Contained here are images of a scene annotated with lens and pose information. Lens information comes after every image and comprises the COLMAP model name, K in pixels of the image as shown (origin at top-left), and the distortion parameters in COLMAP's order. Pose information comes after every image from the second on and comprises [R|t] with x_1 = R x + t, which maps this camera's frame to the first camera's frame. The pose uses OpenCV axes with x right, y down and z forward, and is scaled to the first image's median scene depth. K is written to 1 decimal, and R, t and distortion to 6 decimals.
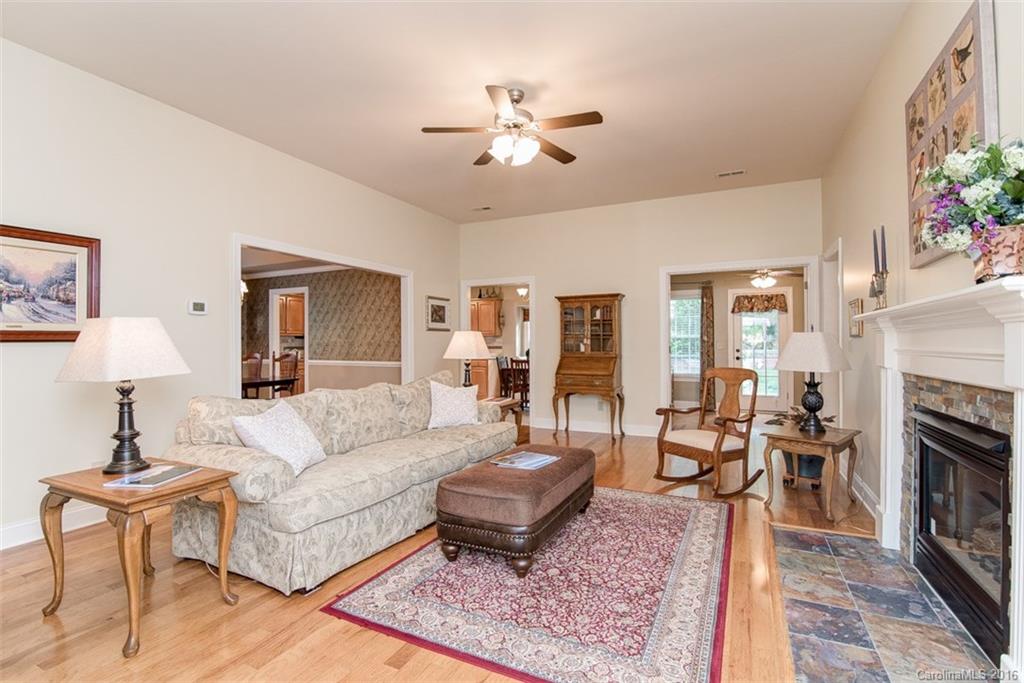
lens RADIAL K [[466.9, 0, 512.0], [0, 466.9, 345.5], [0, 0, 1]] dist [-0.003676, 0.000018]
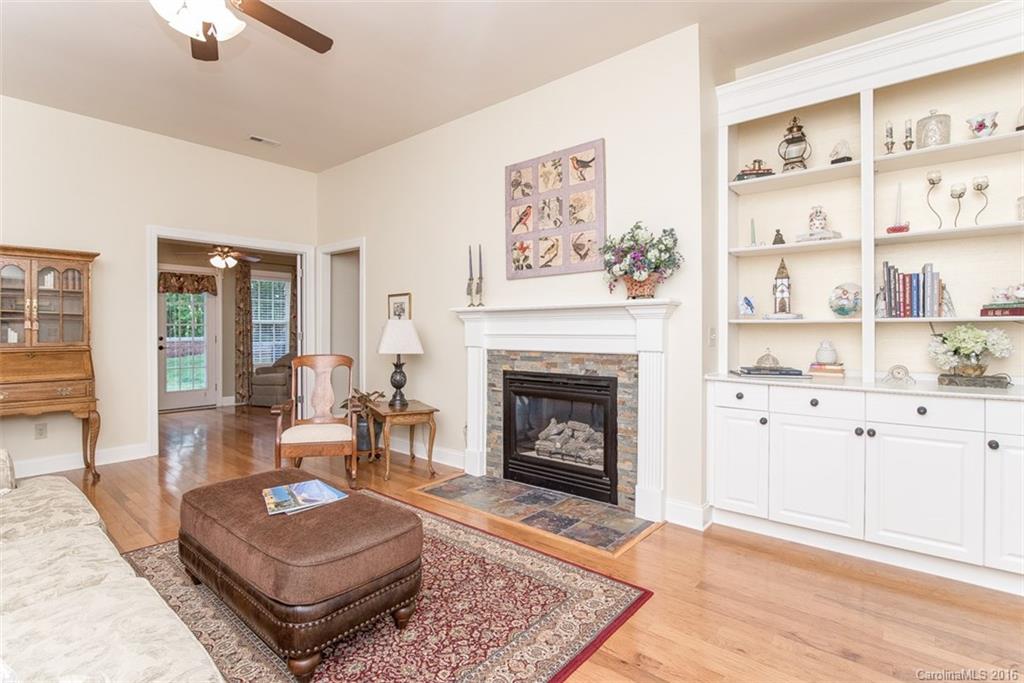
lens RADIAL K [[519.6, 0, 494.8], [0, 519.6, 336.2], [0, 0, 1]] dist [-0.018380, -0.000141]
pose [[0.254998, -0.007316, 0.966914, -0.622150], [0.002615, 0.999973, 0.006876, 0.004835], [-0.966938, 0.000775, 0.255010, 0.510592]]
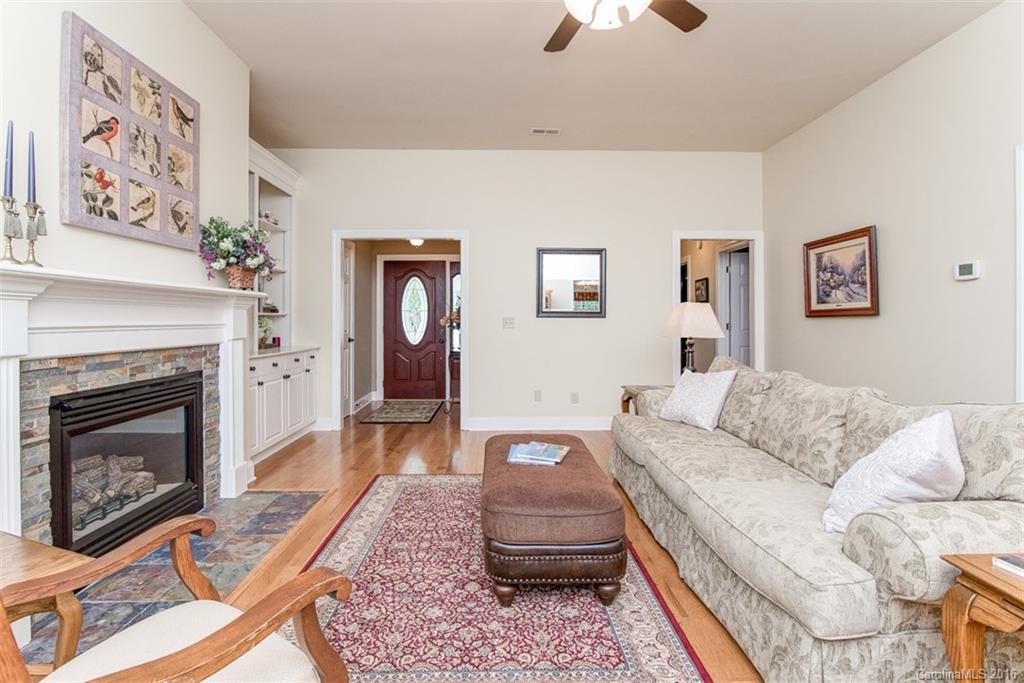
lens RADIAL K [[452.6, 0, 494.9], [0, 452.6, 324.9], [0, 0, 1]] dist [-0.000767, -0.000102]
pose [[-0.891850, 0.006713, -0.452282, 0.464861], [0.000027, 0.999891, 0.014788, -0.002354], [0.452332, 0.013176, -0.891752, 1.665768]]
